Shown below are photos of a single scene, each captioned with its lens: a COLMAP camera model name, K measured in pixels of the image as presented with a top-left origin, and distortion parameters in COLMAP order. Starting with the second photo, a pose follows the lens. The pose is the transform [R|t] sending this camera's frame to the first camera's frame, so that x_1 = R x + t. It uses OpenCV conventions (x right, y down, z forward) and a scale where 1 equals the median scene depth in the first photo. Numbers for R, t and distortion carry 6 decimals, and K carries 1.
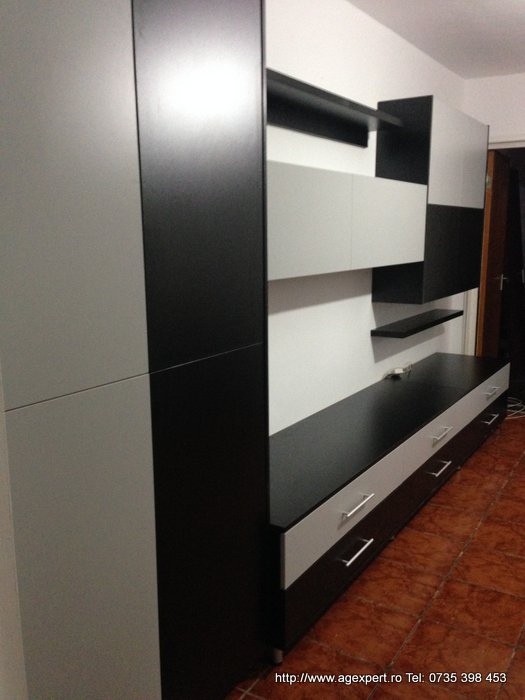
lens RADIAL K [[643.7, 0, 265.0], [0, 643.7, 357.7], [0, 0, 1]] dist [0.148519, -0.264392]
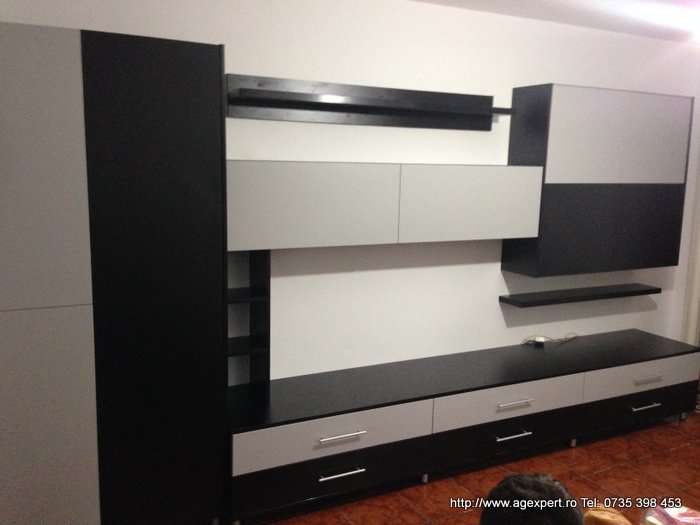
lens RADIAL K [[643.7, 0, 350.0], [0, 643.7, 262.5], [0, 0, 1]] dist [0.148519, -0.264392]
pose [[0.863036, 0.101531, -0.494834, 0.515813], [-0.121720, 0.992527, -0.008641, -0.063341], [0.490258, 0.067689, 0.868945, -0.059234]]
